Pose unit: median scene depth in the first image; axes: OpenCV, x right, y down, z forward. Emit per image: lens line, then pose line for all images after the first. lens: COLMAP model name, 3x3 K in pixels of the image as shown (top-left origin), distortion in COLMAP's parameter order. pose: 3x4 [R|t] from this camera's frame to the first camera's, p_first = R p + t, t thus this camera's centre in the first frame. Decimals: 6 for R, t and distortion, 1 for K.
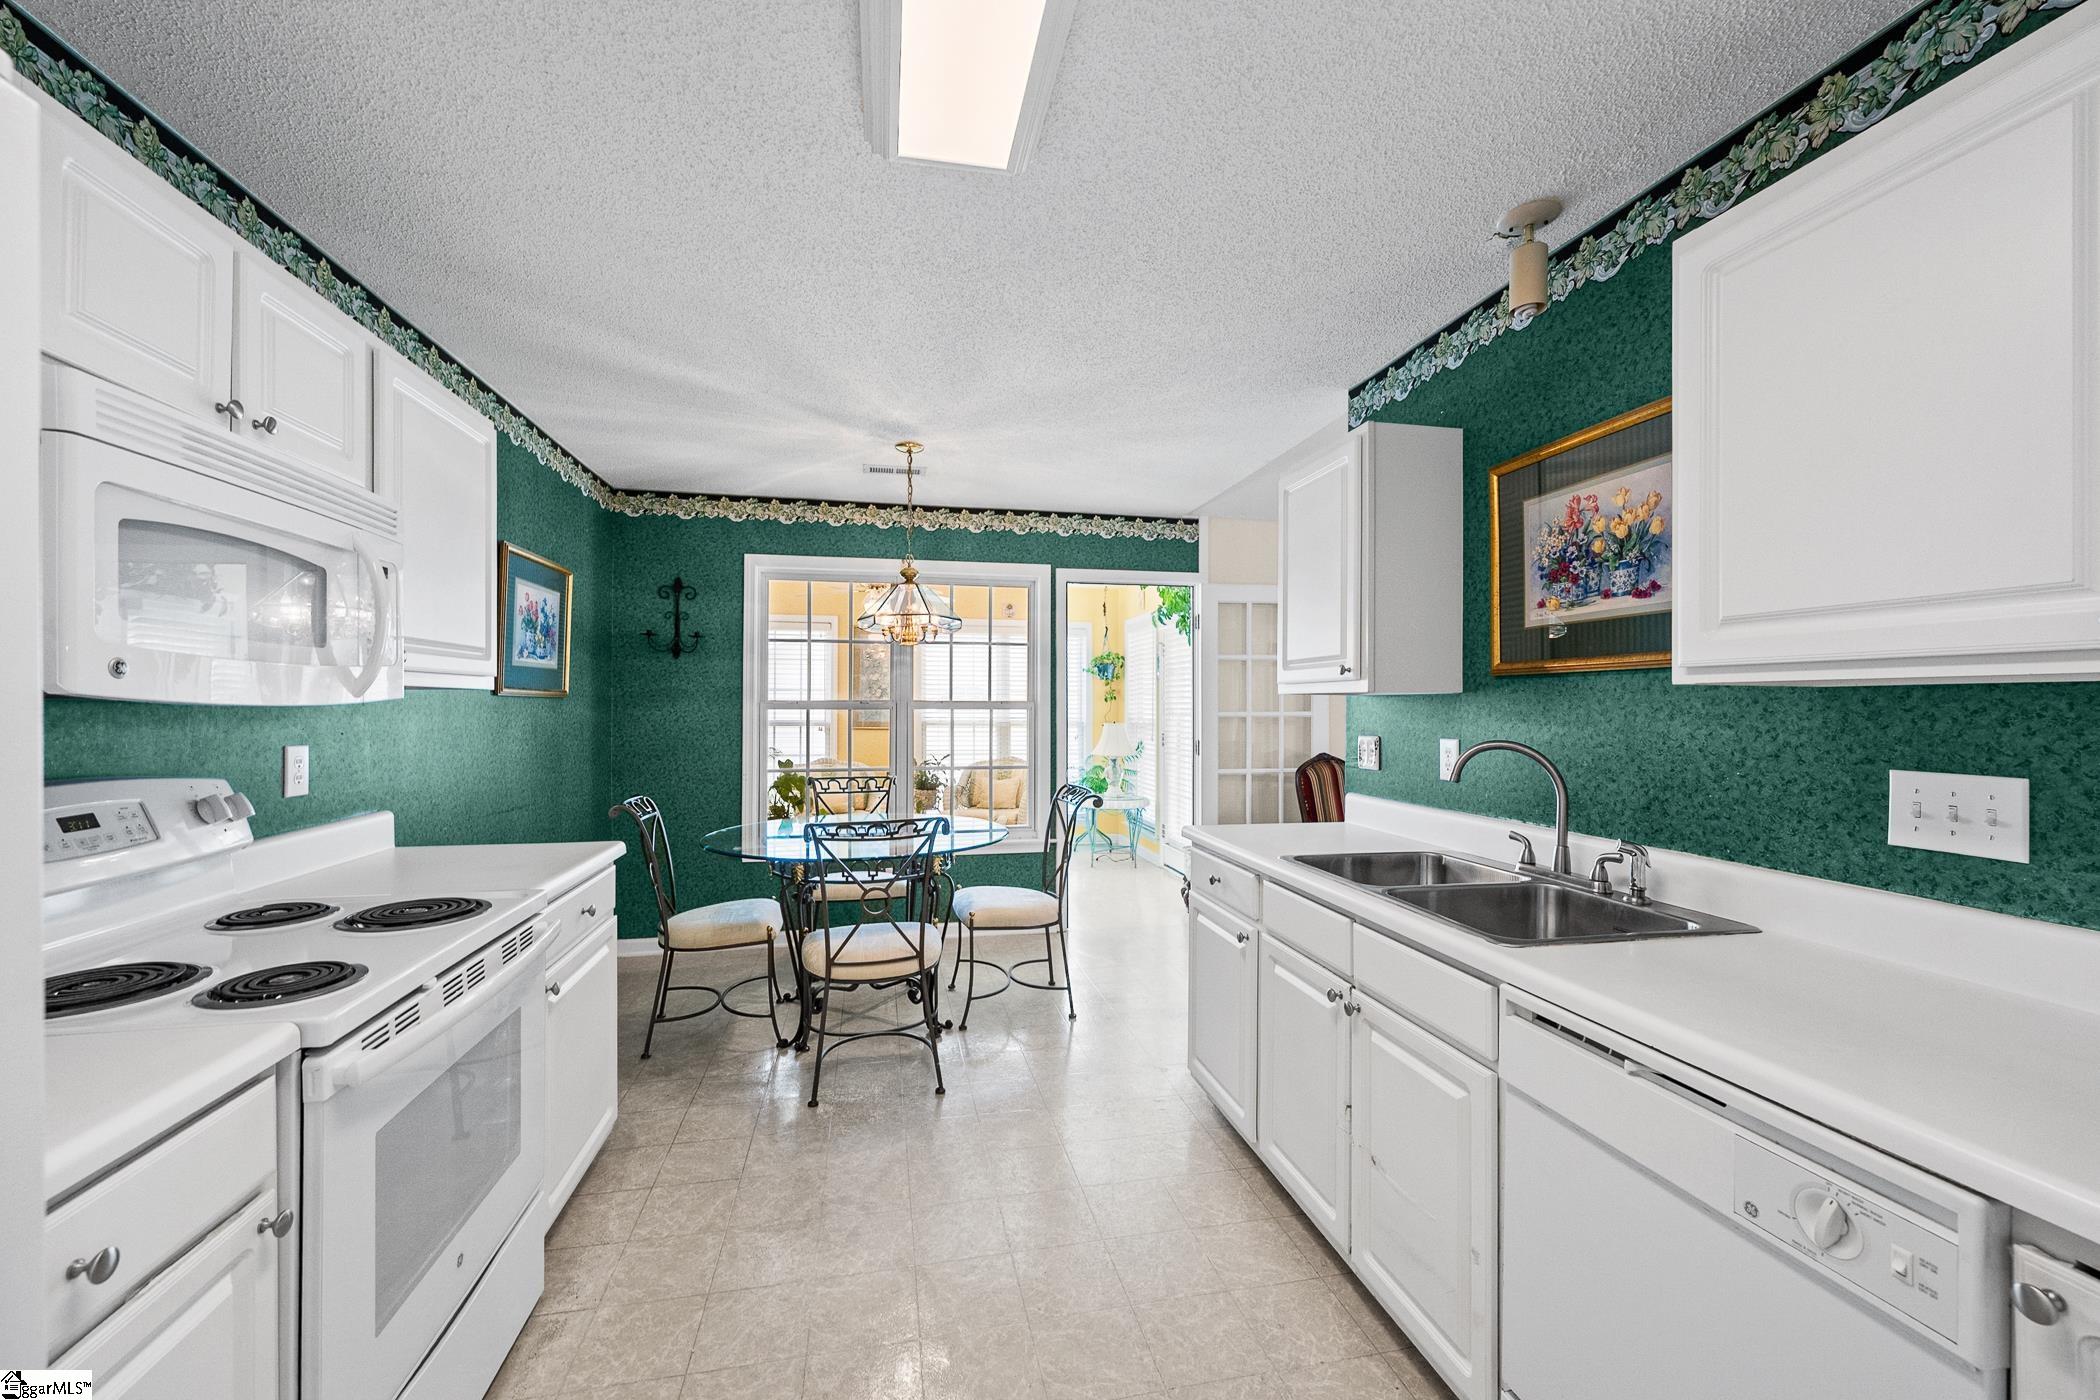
lens RADIAL K [[832.7, 0, 1045.0], [0, 832.7, 701.4], [0, 0, 1]] dist [0.002477, -0.001825]
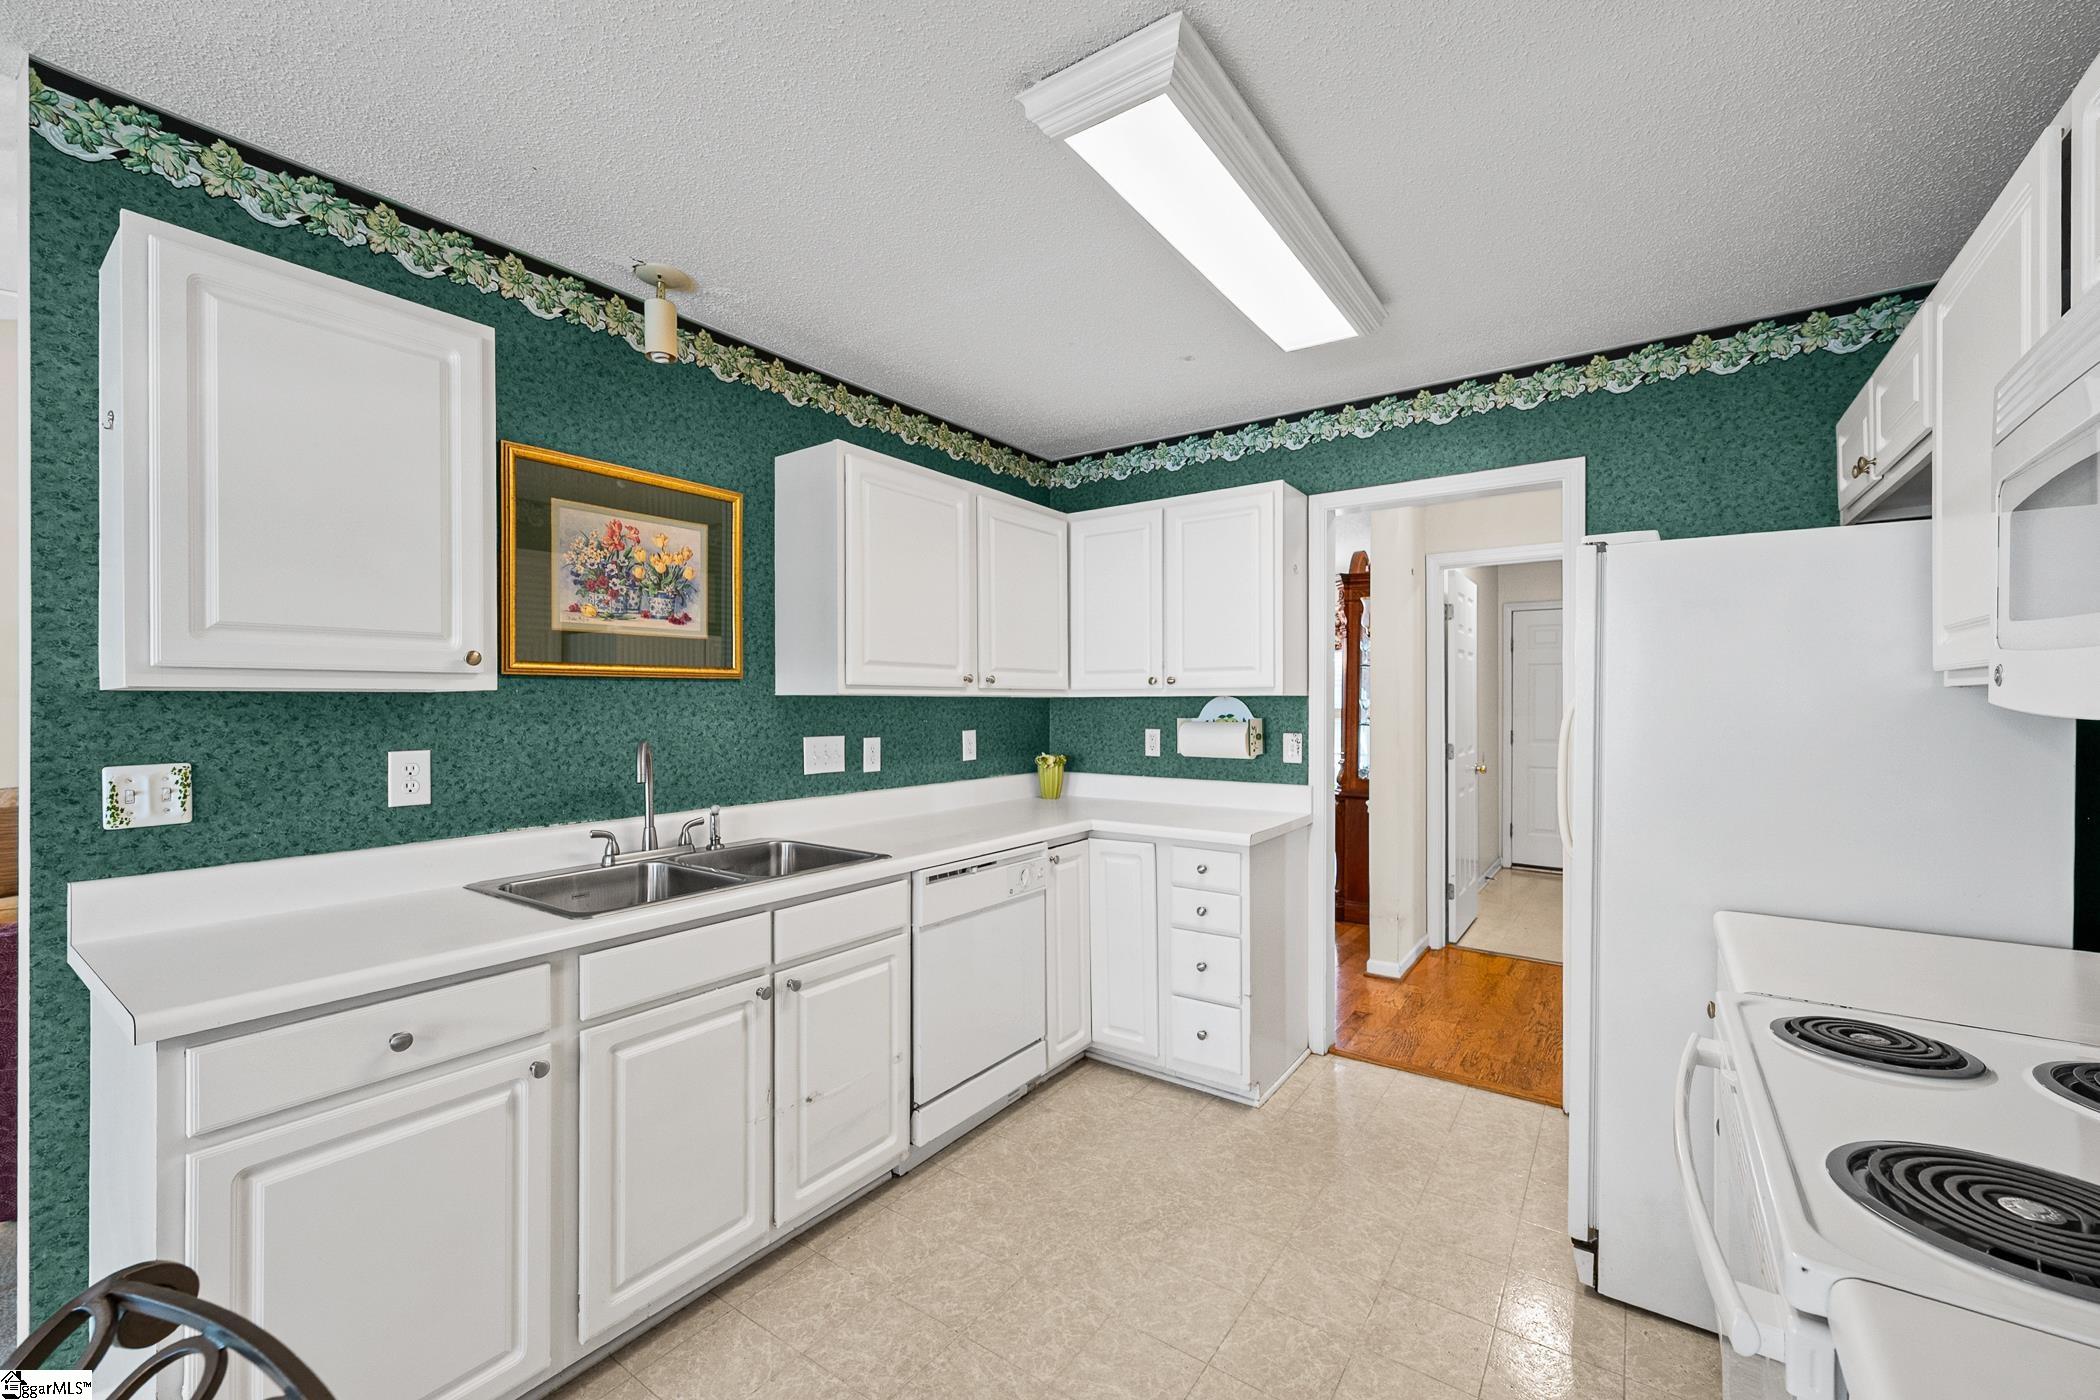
lens RADIAL K [[832.7, 0, 1038.7], [0, 832.7, 708.8], [0, 0, 1]] dist [0.002477, -0.001825]
pose [[-0.680643, -0.011581, 0.732524, -0.565155], [-0.005840, 0.999929, 0.010382, -0.006949], [-0.732592, 0.002788, -0.680662, 1.312341]]
